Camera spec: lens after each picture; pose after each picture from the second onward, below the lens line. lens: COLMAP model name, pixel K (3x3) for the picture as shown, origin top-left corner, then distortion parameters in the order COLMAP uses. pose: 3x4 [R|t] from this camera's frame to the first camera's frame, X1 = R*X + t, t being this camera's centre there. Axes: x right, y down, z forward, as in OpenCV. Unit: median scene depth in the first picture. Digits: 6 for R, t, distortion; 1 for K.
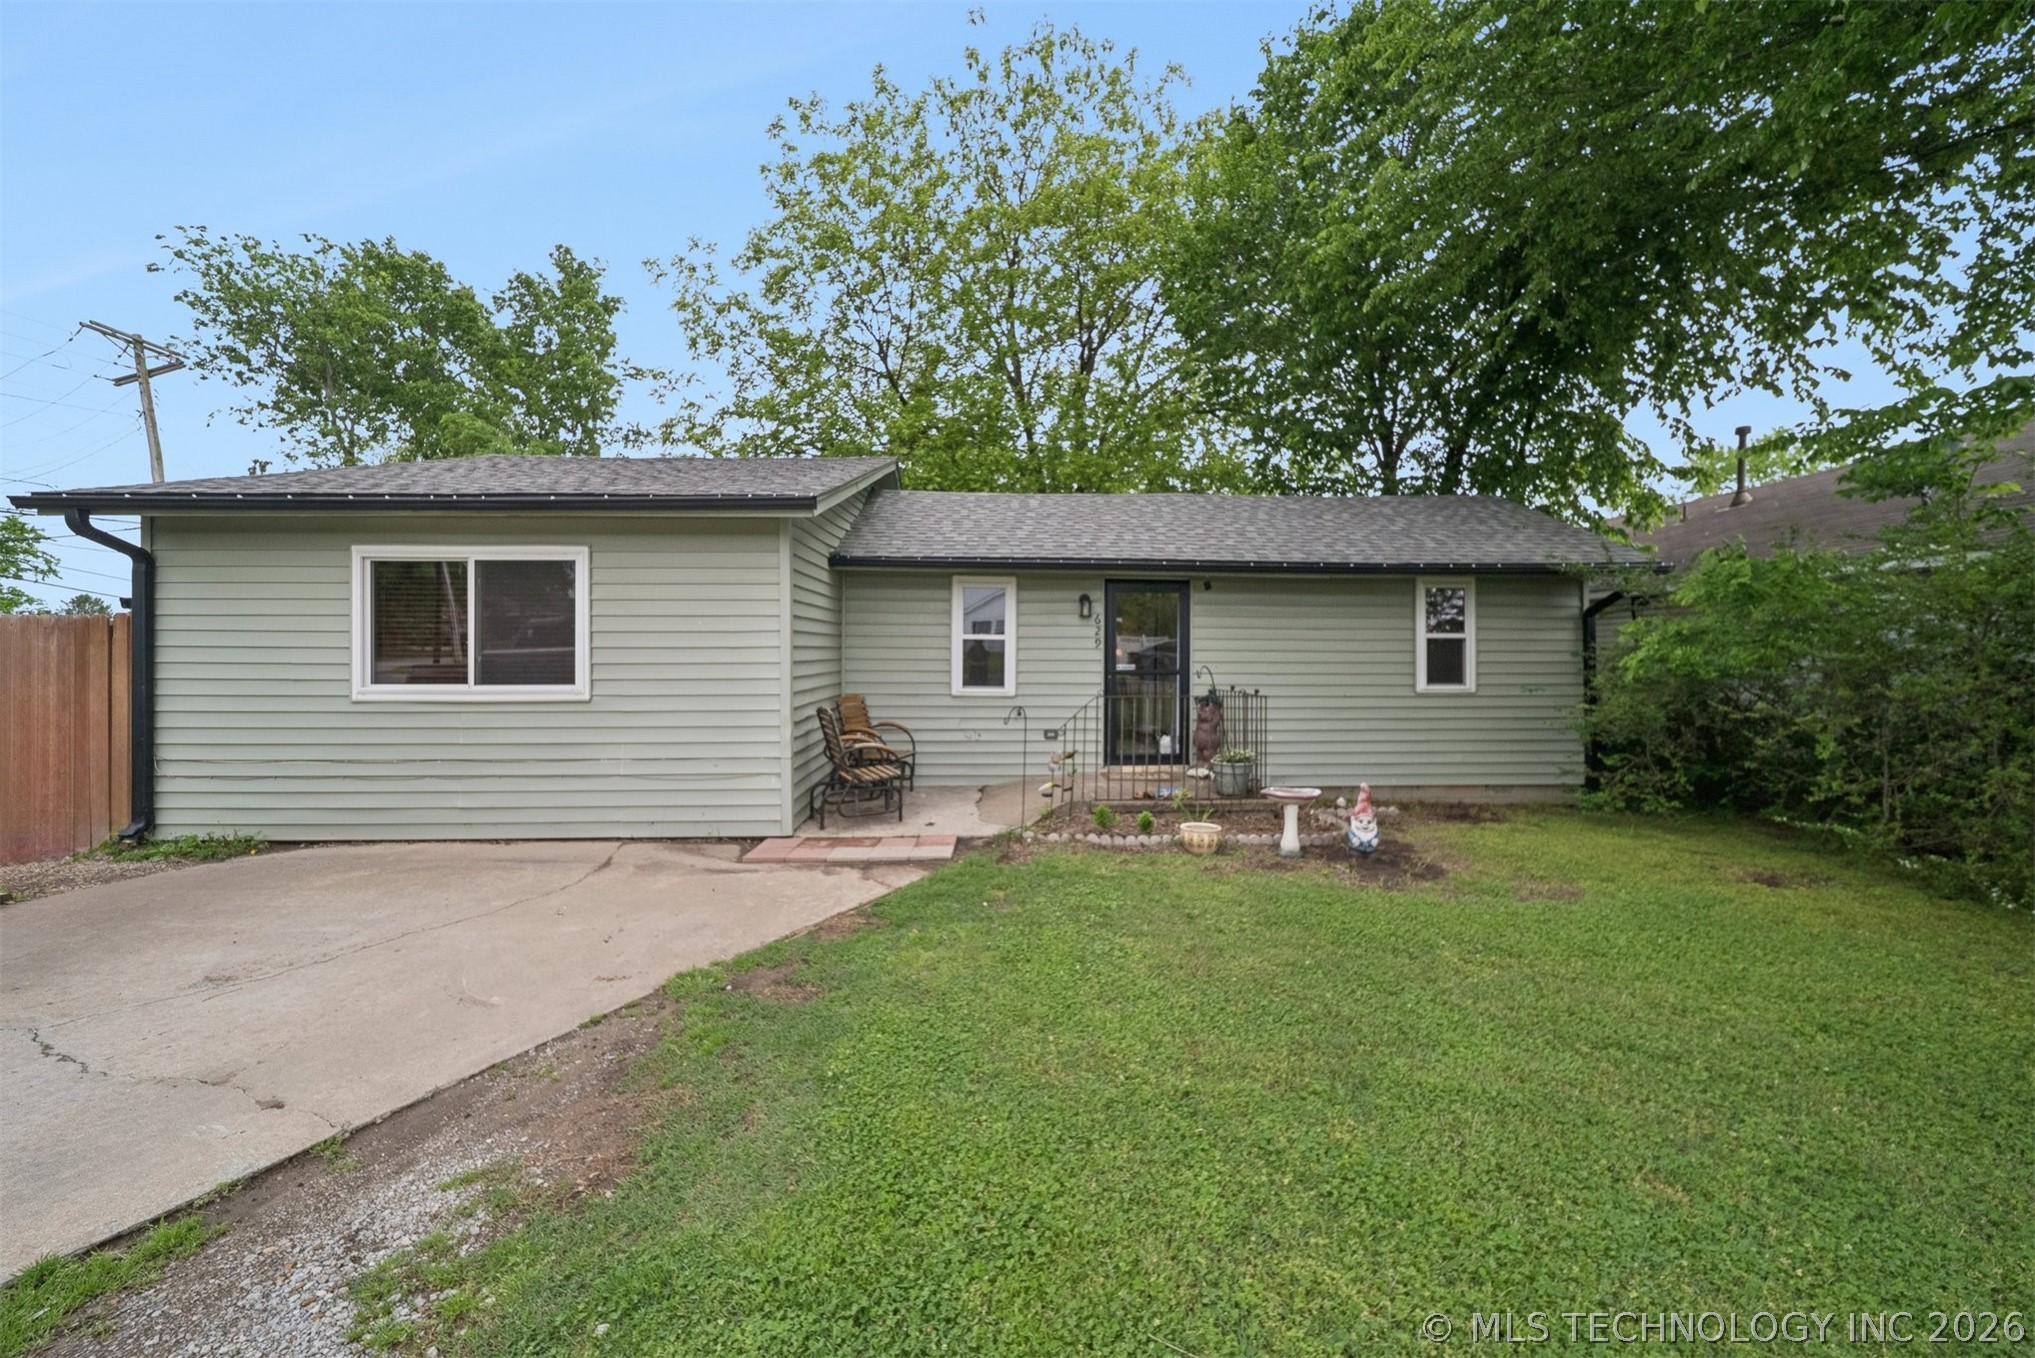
lens RADIAL K [[730.9, 0, 1021.1], [0, 730.9, 675.1], [0, 0, 1]] dist [-0.000586, -0.000250]
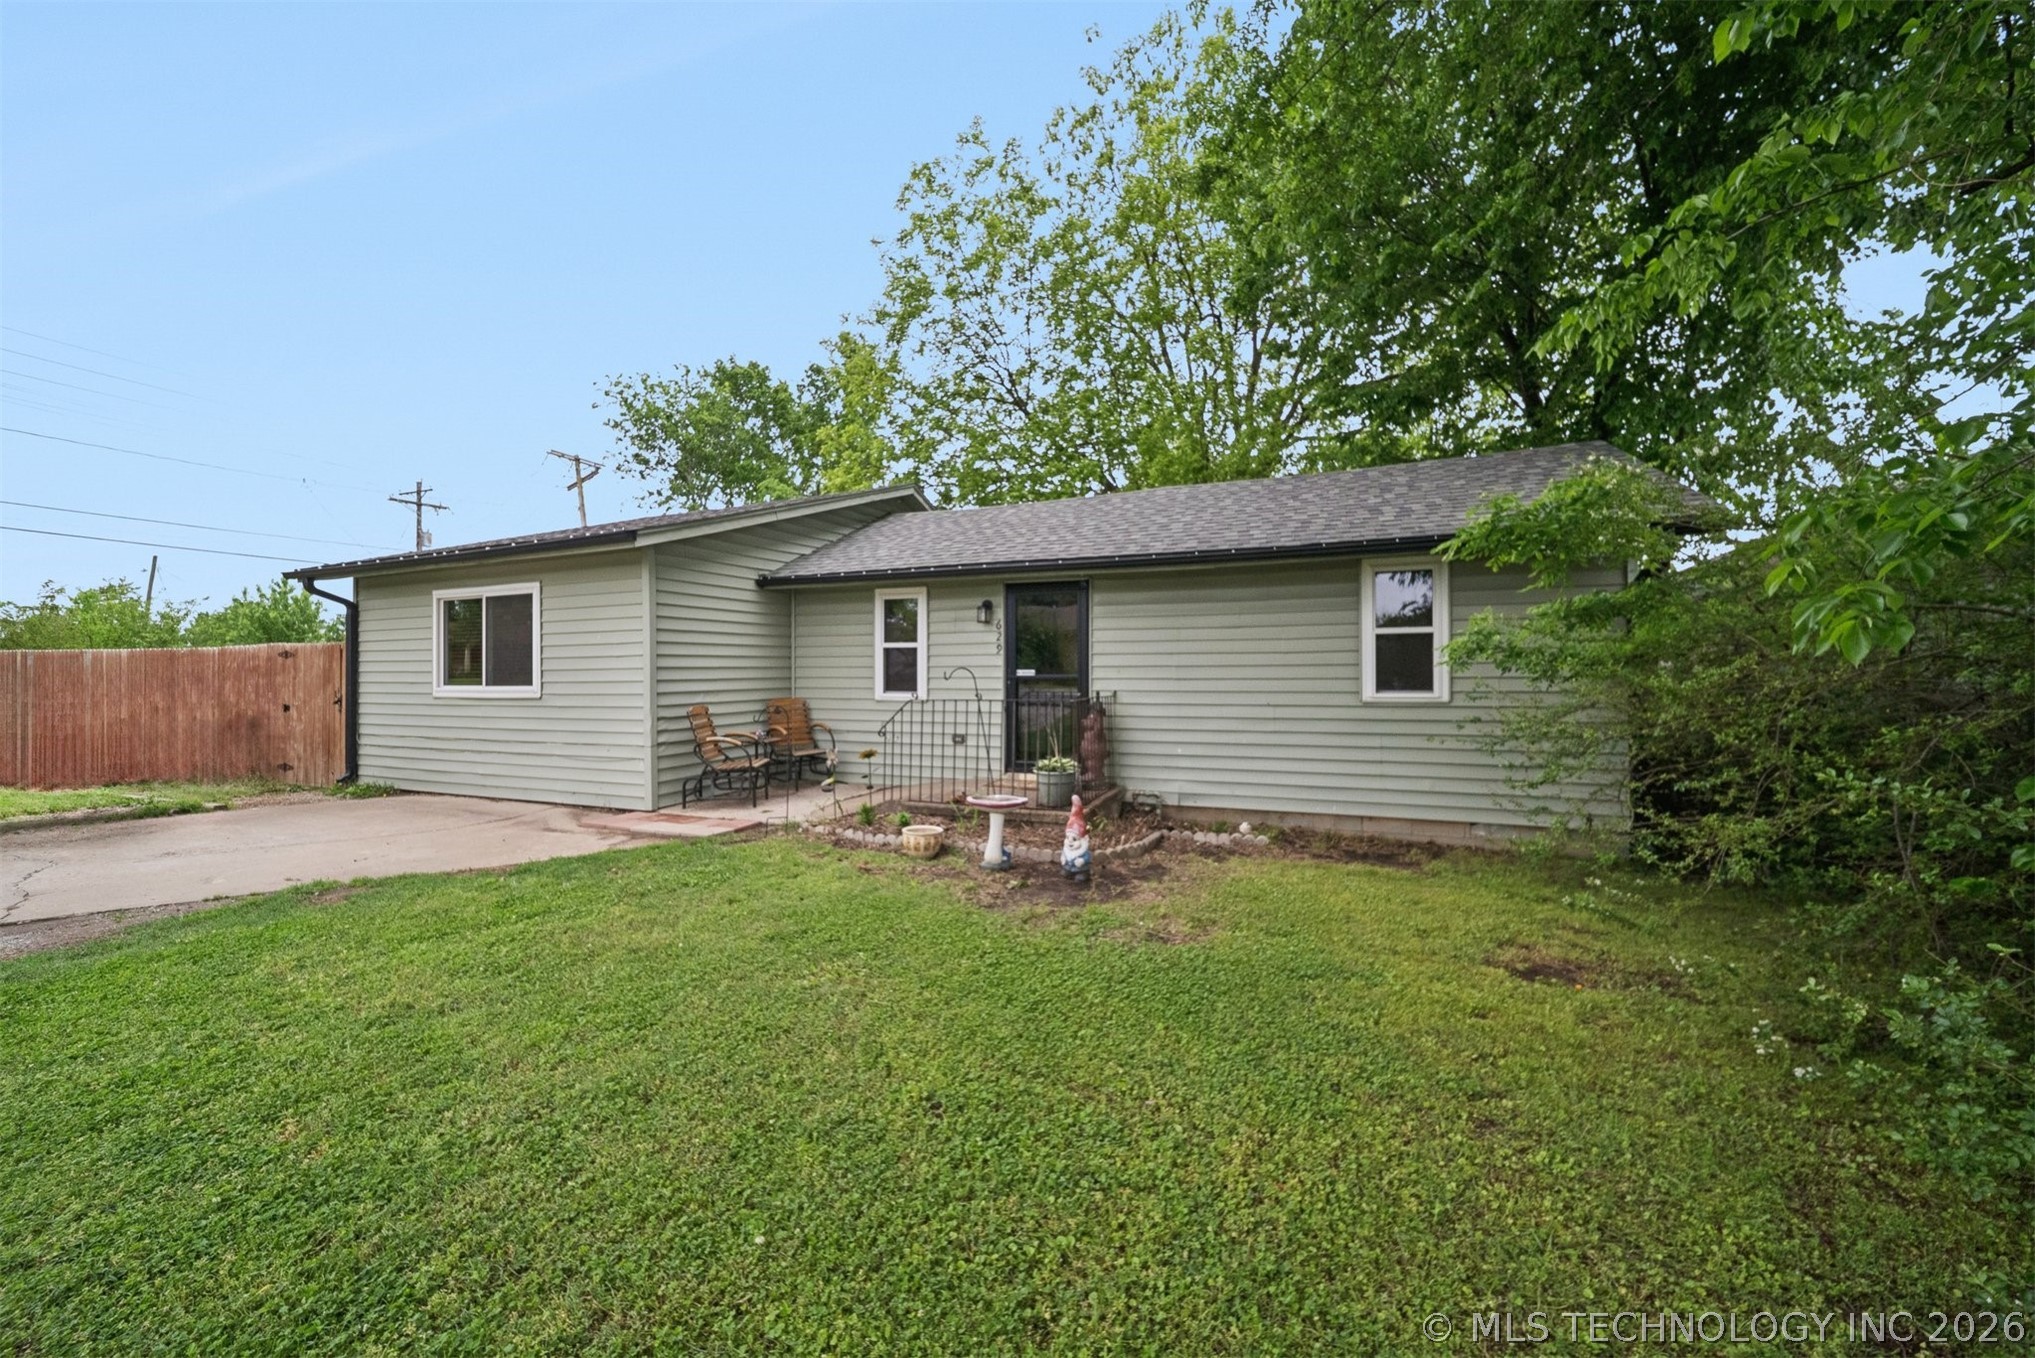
lens RADIAL K [[727.6, 0, 1027.8], [0, 727.6, 682.0], [0, 0, 1]] dist [0.002016, -0.000023]
pose [[0.911655, -0.002162, -0.410950, 0.547904], [-0.003184, 0.999919, -0.012324, 0.013966], [0.410944, 0.012544, 0.911574, 0.113501]]
